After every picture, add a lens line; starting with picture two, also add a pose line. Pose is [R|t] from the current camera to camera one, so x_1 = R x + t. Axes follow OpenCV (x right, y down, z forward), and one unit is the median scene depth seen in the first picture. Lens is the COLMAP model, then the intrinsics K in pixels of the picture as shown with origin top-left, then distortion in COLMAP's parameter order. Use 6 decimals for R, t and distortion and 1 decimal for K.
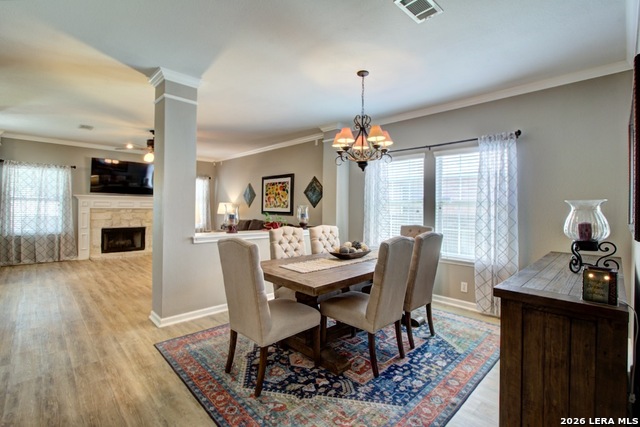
lens RADIAL K [[299.2, 0, 321.7], [0, 299.2, 204.2], [0, 0, 1]] dist [0.003402, 0.000364]
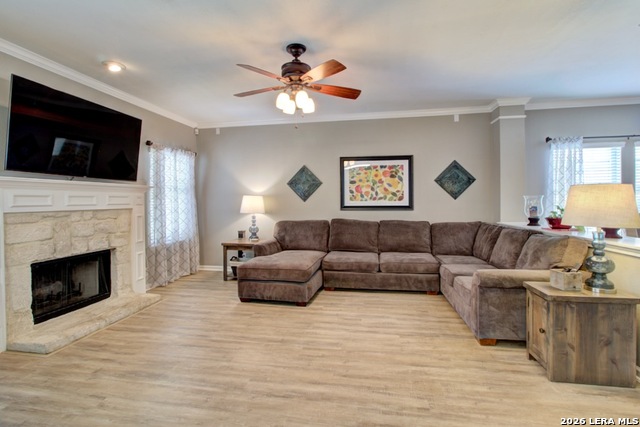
lens RADIAL K [[299.2, 0, 321.7], [0, 299.2, 204.2], [0, 0, 1]] dist [0.003402, 0.000364]
pose [[0.808867, -0.028198, 0.587315, -0.881381], [0.013926, 0.999488, 0.028808, -0.002981], [-0.587826, -0.015123, 0.808846, 0.624332]]
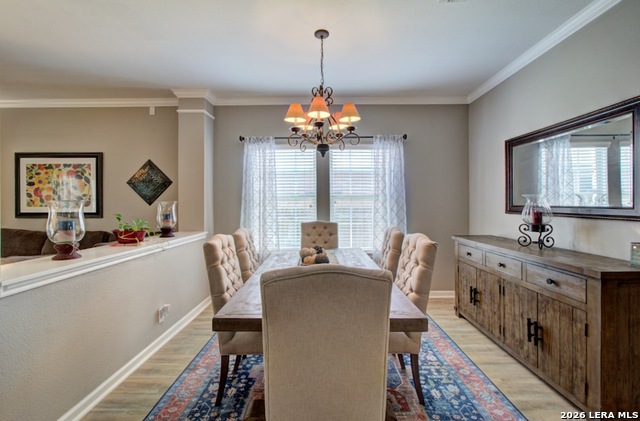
lens RADIAL K [[298.8, 0, 315.5], [0, 298.8, 202.4], [0, 0, 1]] dist [-0.001540, 0.000215]
pose [[0.708352, -0.014555, 0.705709, -0.268009], [0.007751, 0.999887, 0.012842, 0.000096], [-0.705817, -0.003627, 0.708385, 0.272192]]
